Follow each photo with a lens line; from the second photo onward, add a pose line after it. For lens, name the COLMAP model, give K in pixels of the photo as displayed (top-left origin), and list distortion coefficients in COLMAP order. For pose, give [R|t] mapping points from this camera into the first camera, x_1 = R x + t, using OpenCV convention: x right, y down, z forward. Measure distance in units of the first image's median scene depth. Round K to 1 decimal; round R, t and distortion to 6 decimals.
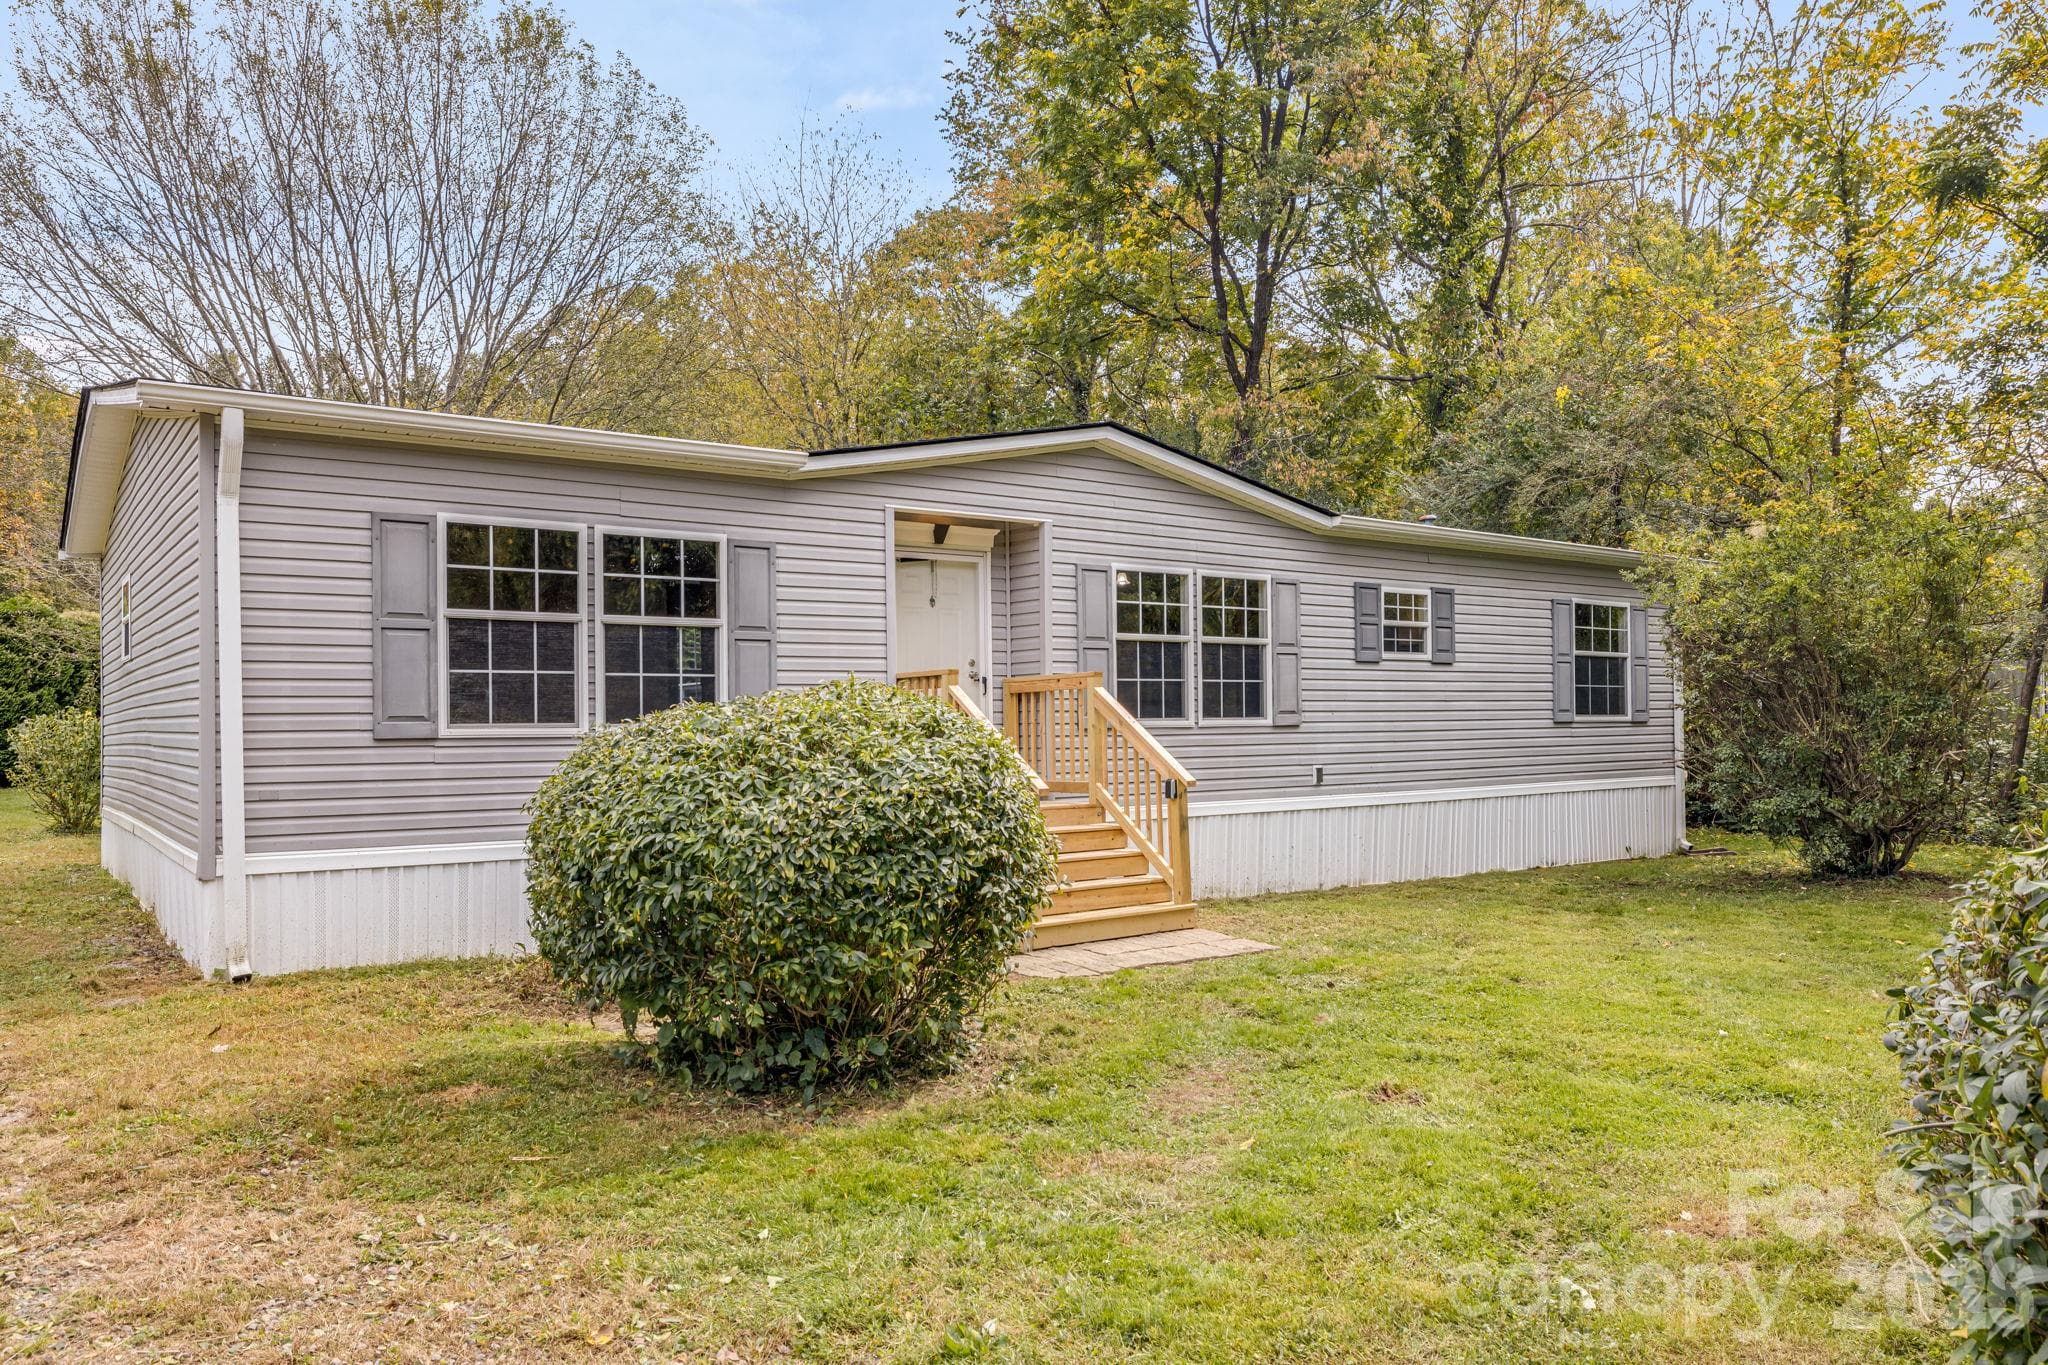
lens RADIAL K [[1422.1, 0, 1051.5], [0, 1422.1, 732.9], [0, 0, 1]] dist [-0.026230, 0.000321]
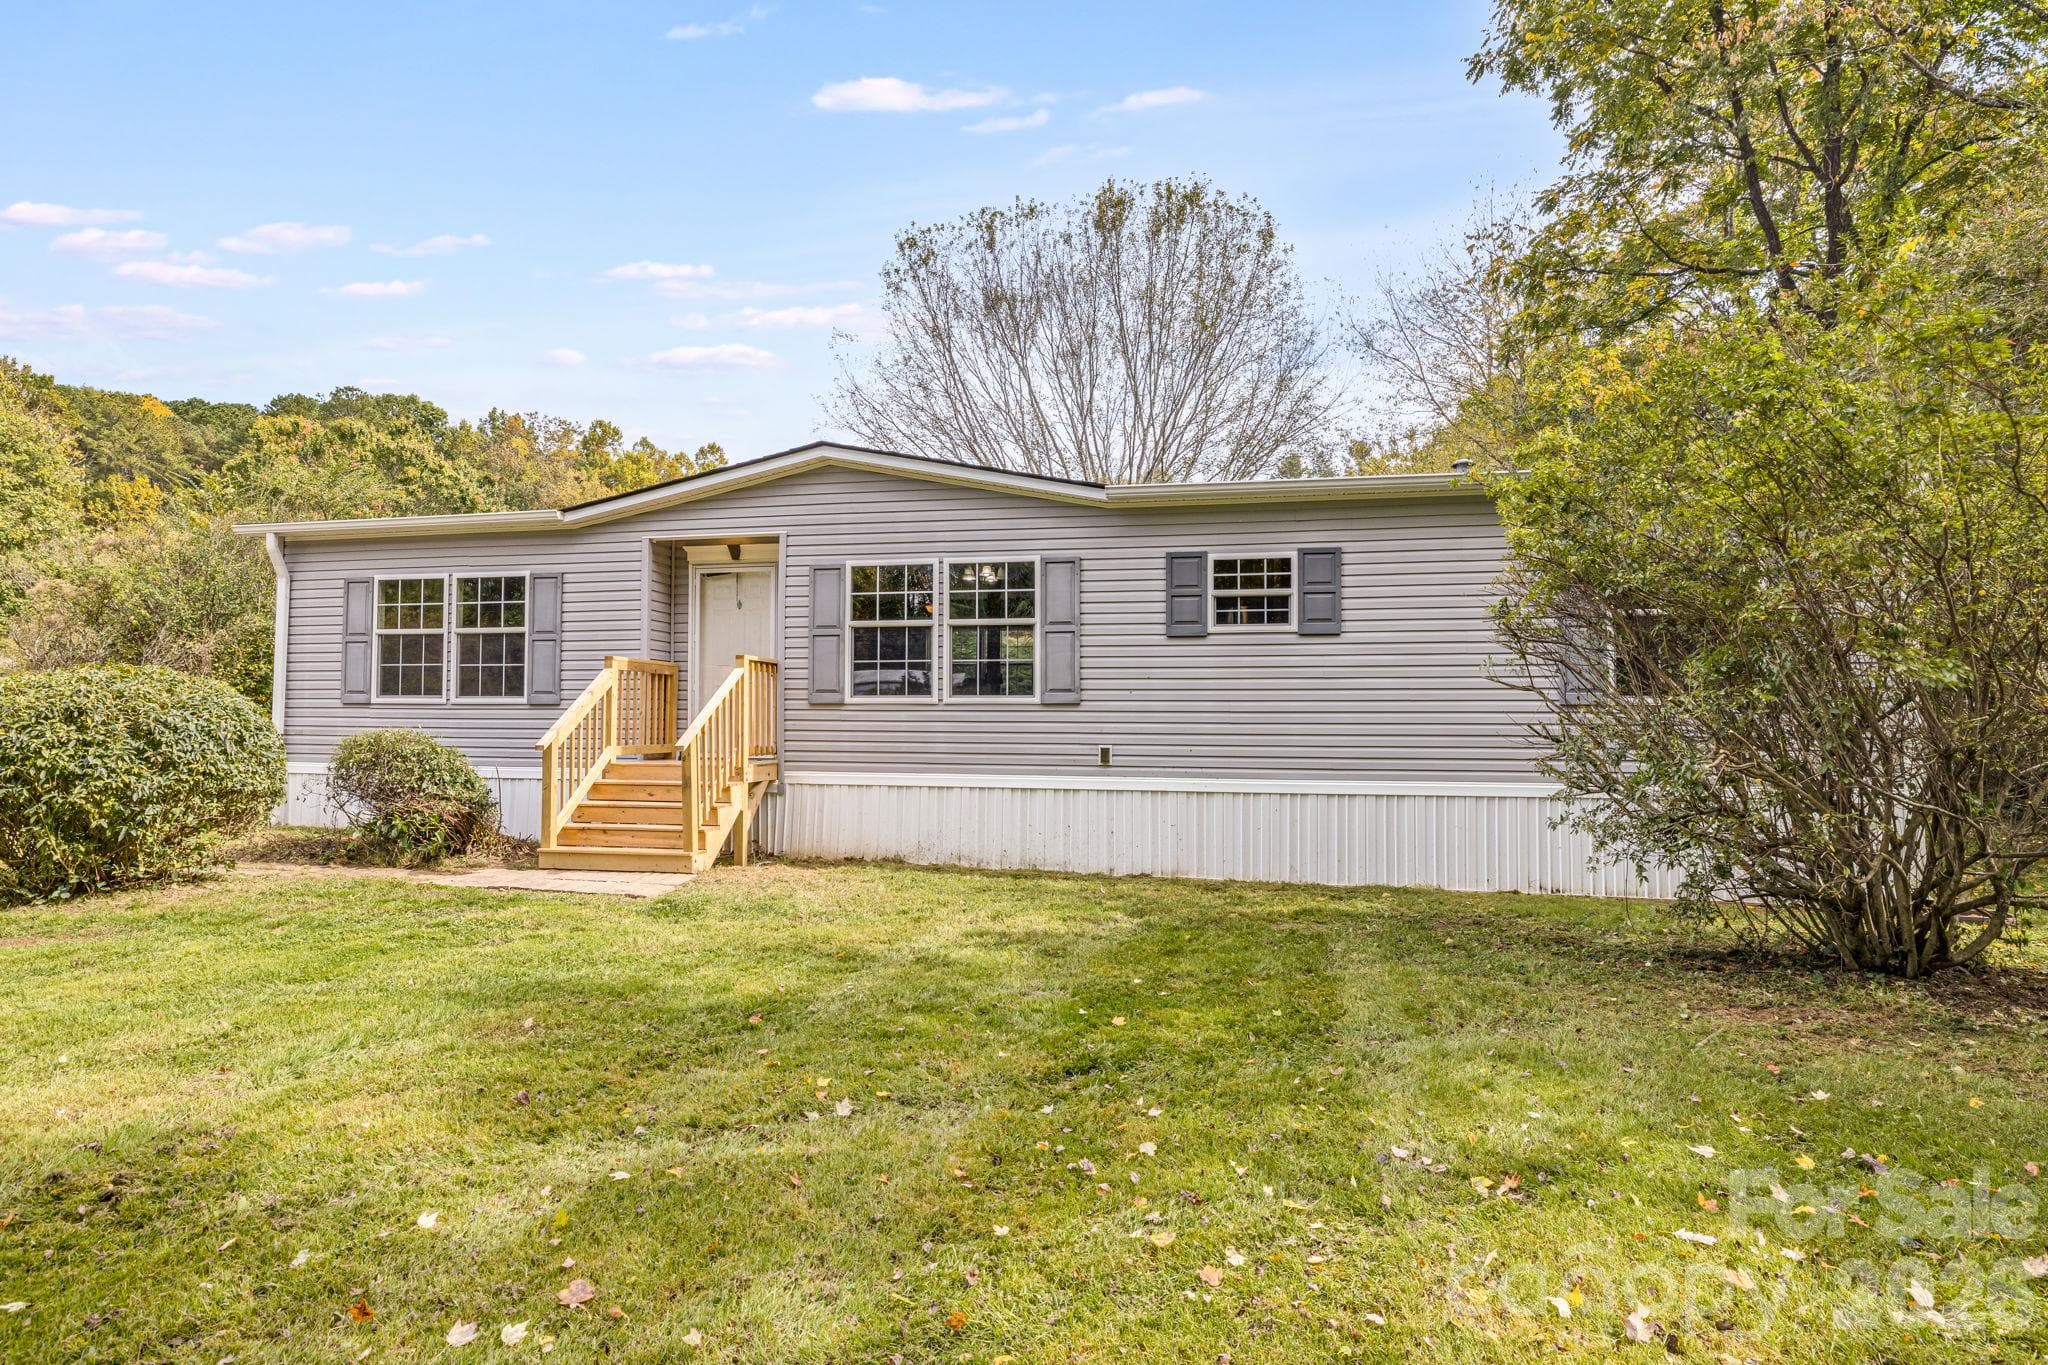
lens RADIAL K [[1017.3, 0, 1020.7], [0, 1017.3, 668.8], [0, 0, 1]] dist [-0.001353, 0.000524]
pose [[0.665568, -0.011545, -0.746248, 0.726276], [-0.012185, 0.999579, -0.026332, -0.011366], [0.746238, 0.026619, 0.665147, 0.534233]]
